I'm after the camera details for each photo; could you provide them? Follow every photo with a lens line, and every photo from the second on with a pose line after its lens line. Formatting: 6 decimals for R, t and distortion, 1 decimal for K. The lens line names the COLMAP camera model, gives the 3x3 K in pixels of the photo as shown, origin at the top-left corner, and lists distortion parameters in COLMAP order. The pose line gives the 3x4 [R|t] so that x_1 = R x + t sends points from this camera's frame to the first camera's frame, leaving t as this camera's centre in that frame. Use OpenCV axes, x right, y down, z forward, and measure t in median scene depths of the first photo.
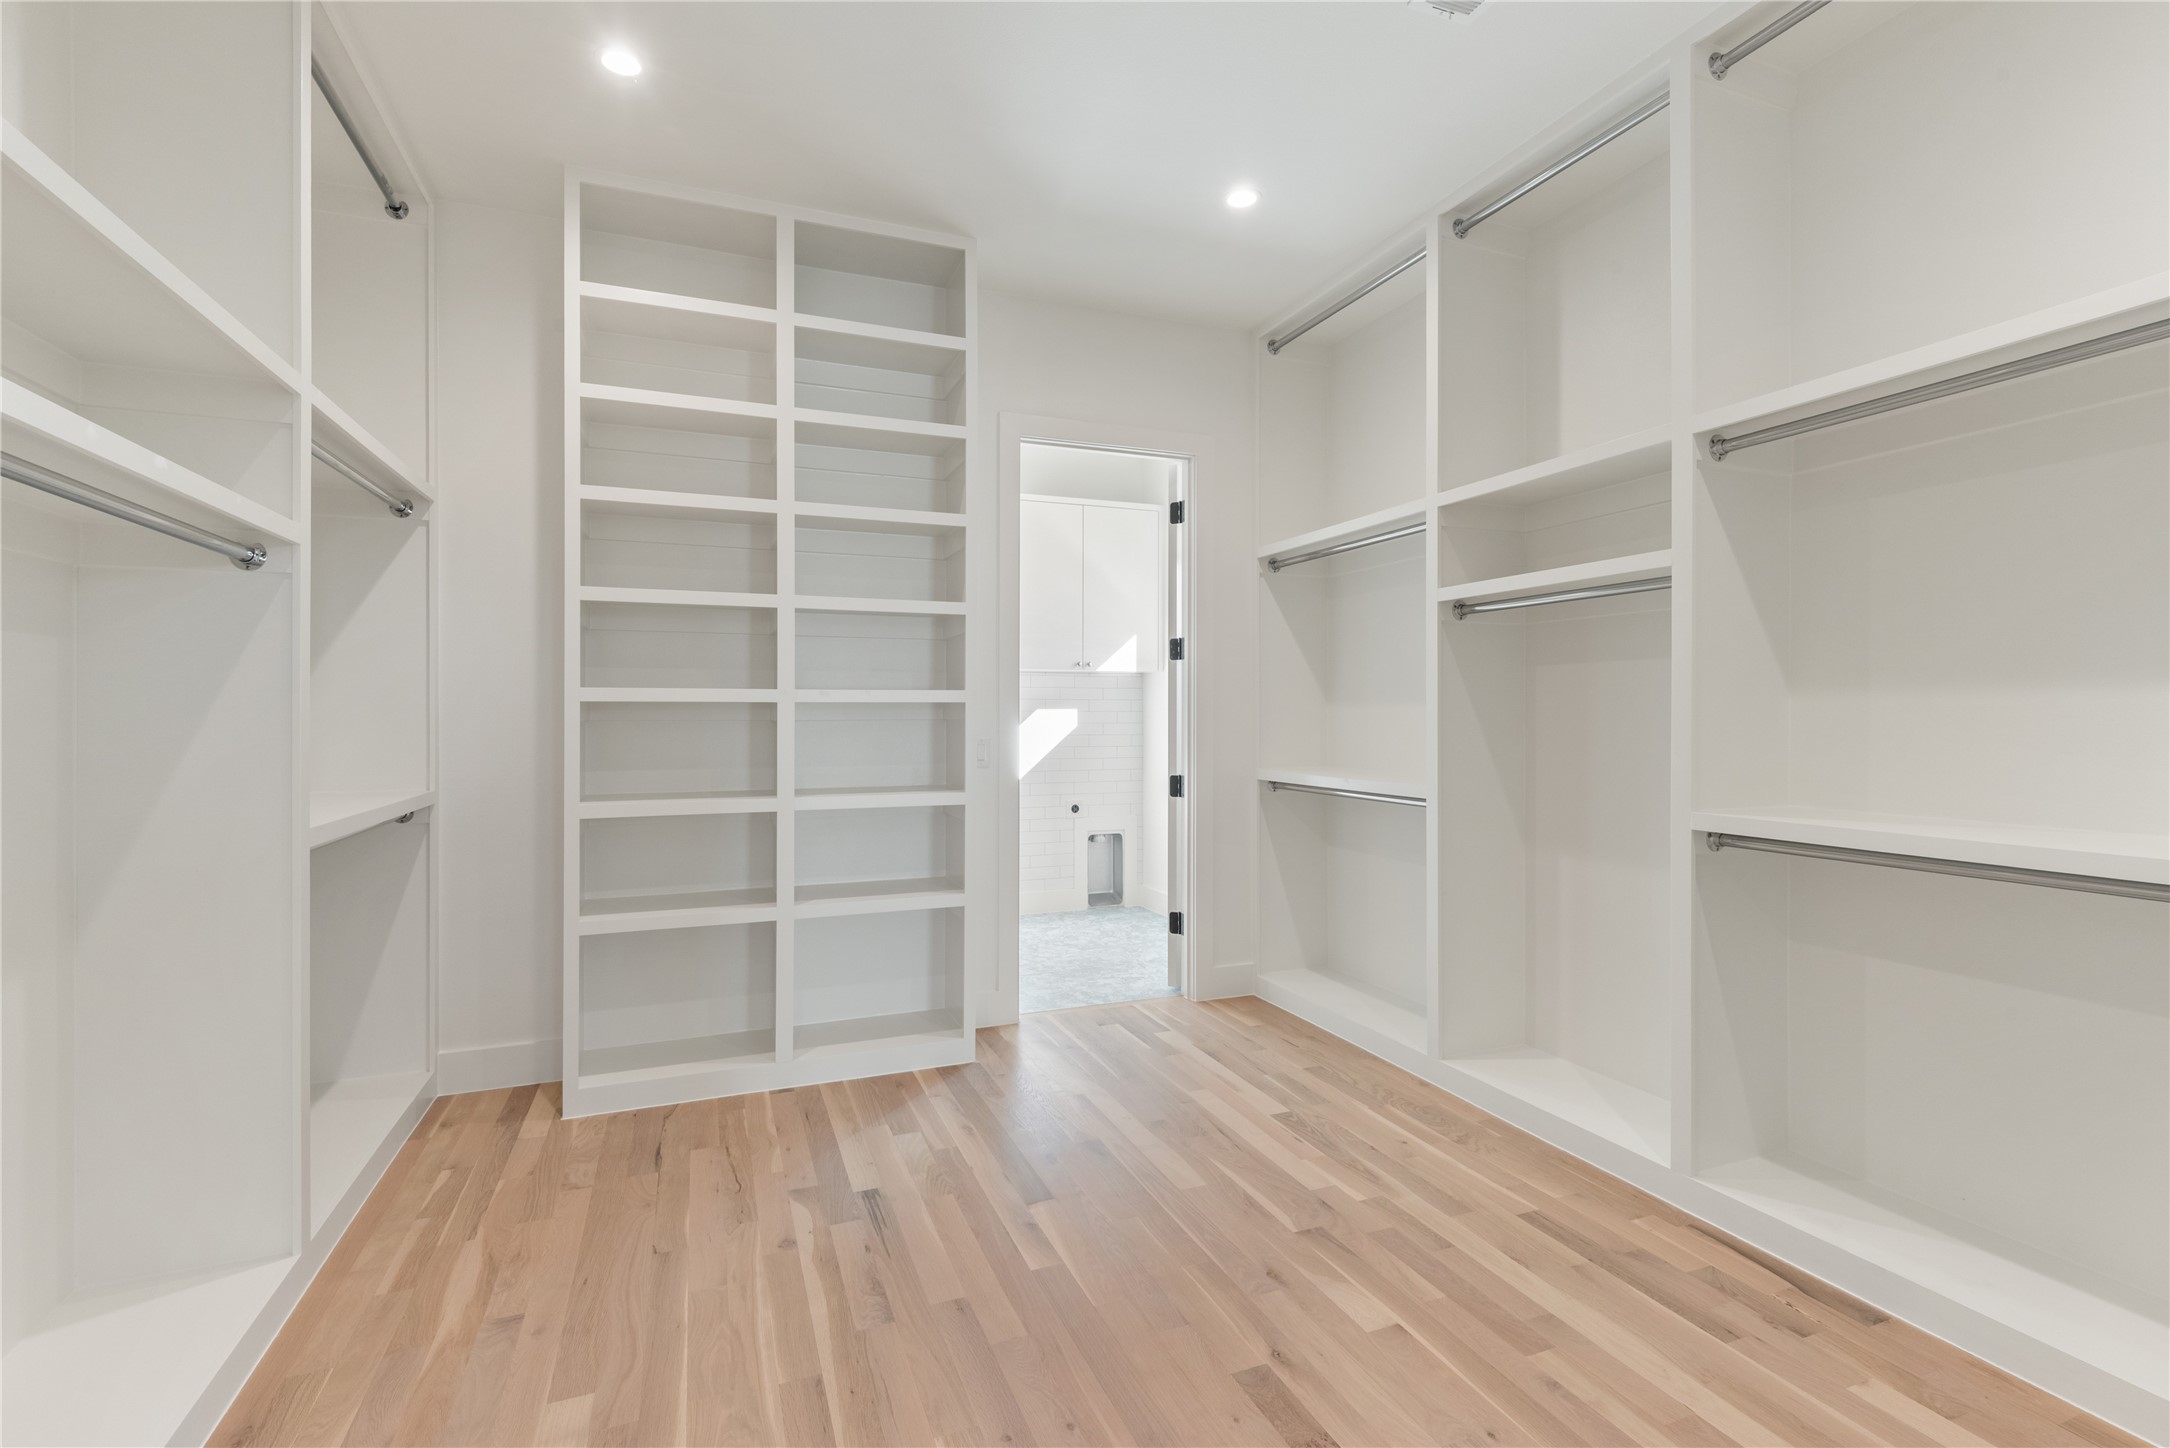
lens RADIAL K [[990.7, 0, 1070.6], [0, 990.7, 719.4], [0, 0, 1]] dist [-0.004598, -0.000732]
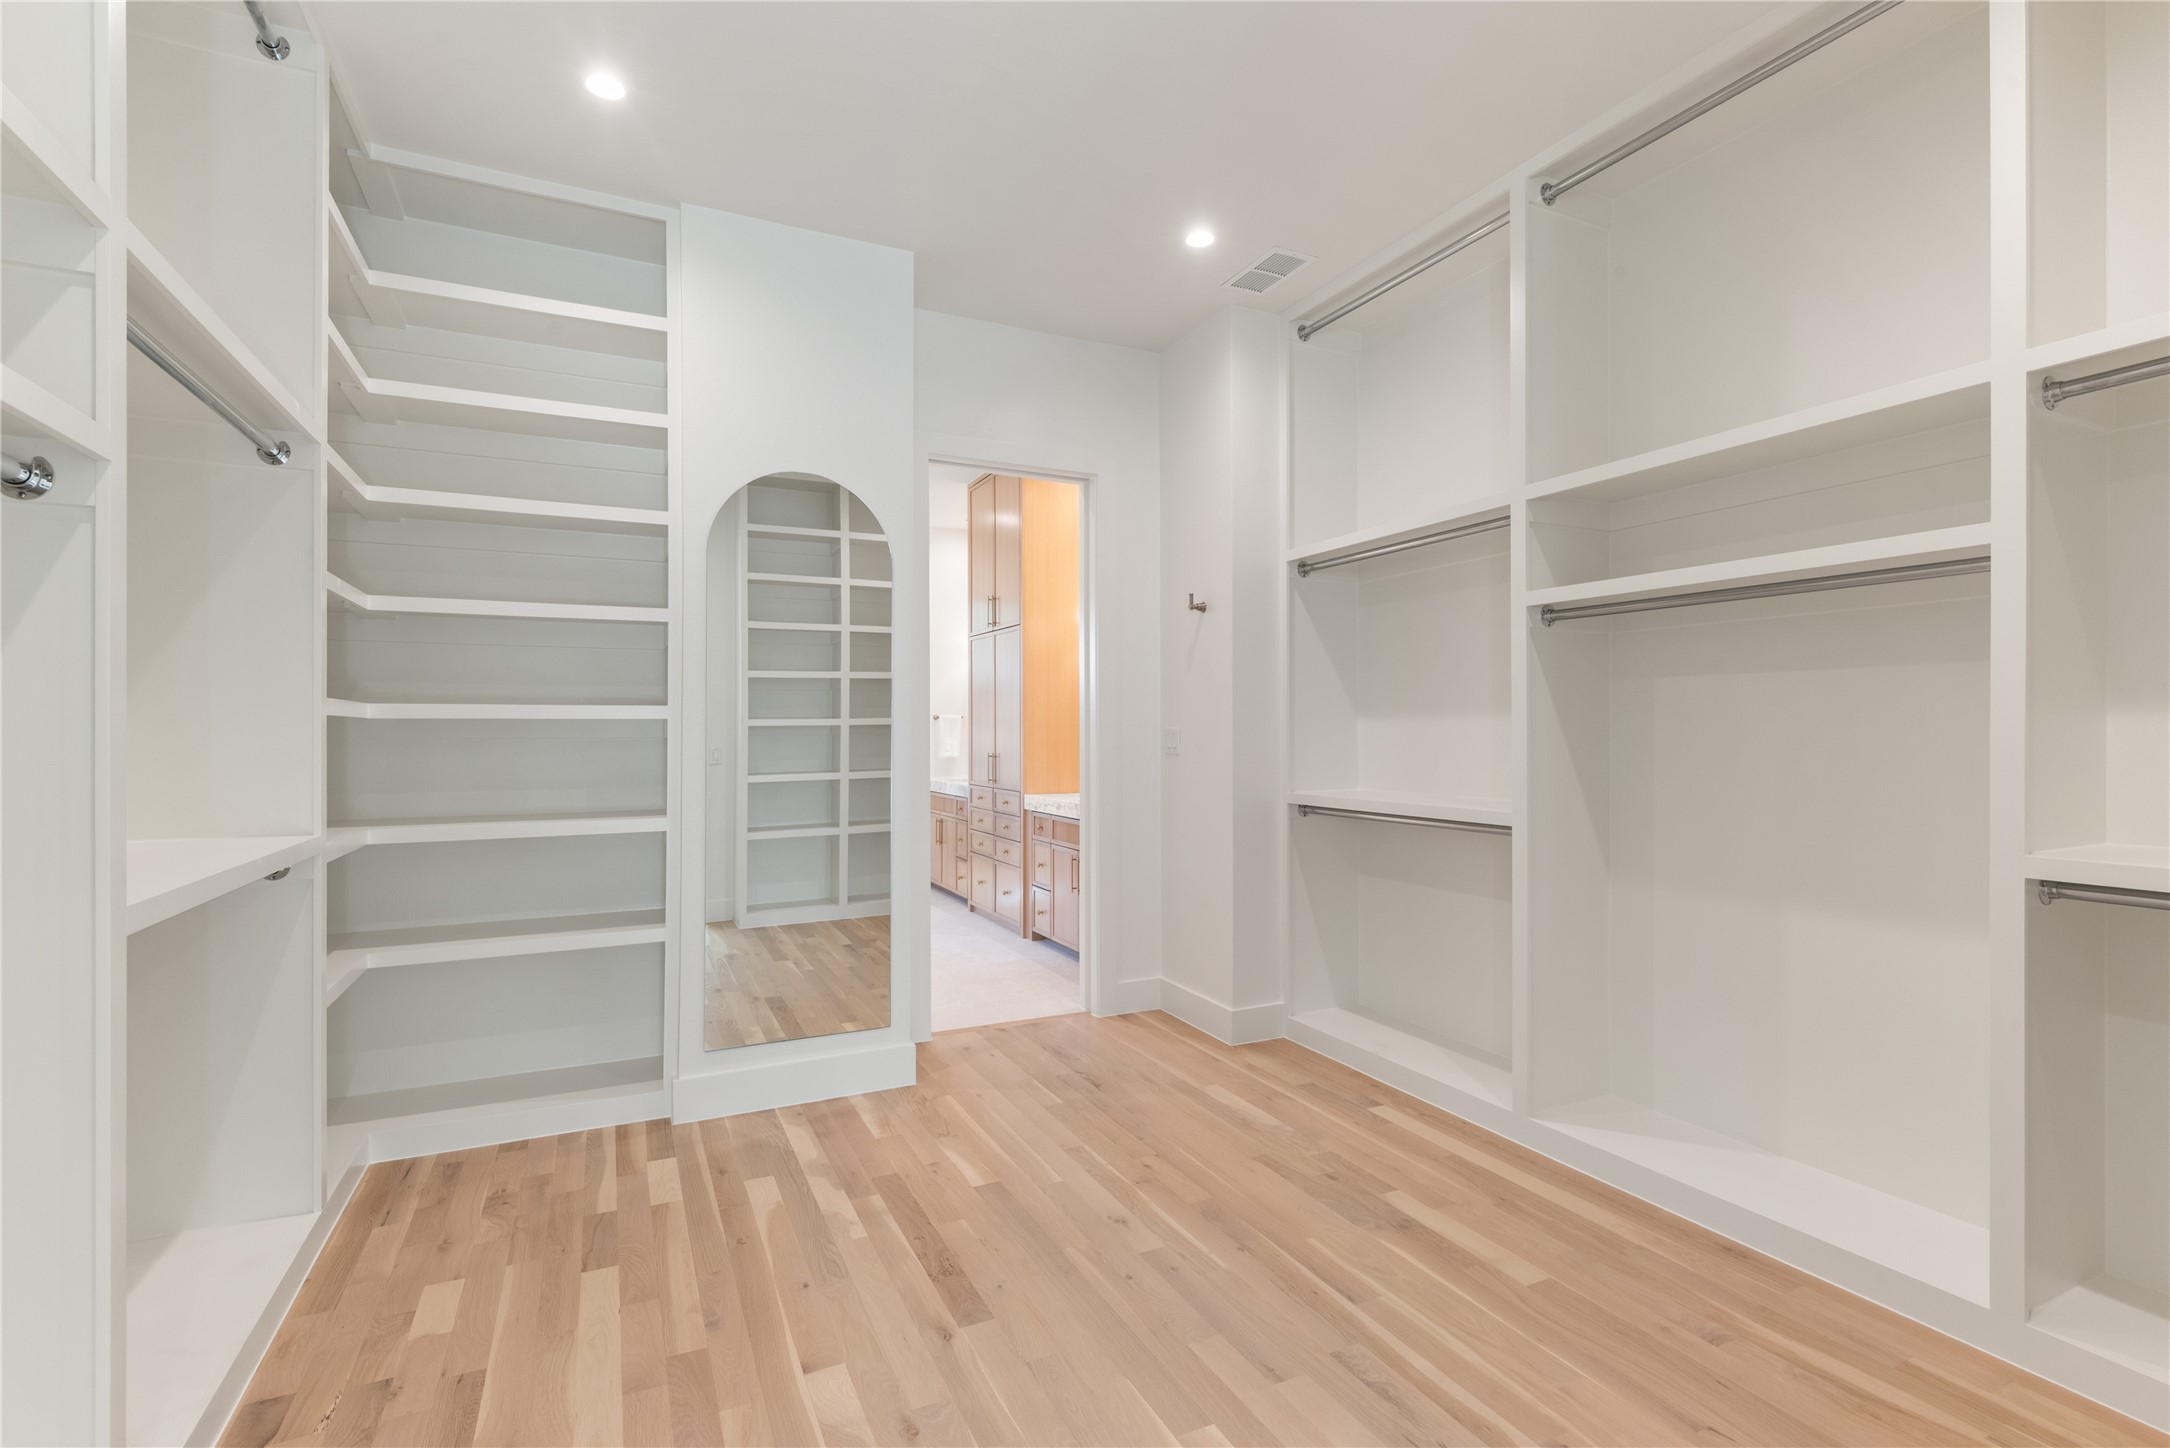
lens RADIAL K [[990.7, 0, 1101.7], [0, 990.7, 727.6], [0, 0, 1]] dist [-0.004598, -0.000732]
pose [[0.996031, 0.003973, 0.088919, -0.091607], [-0.003087, 0.999944, -0.010092, 0.001499], [-0.088954, 0.009778, 0.995988, 0.147683]]
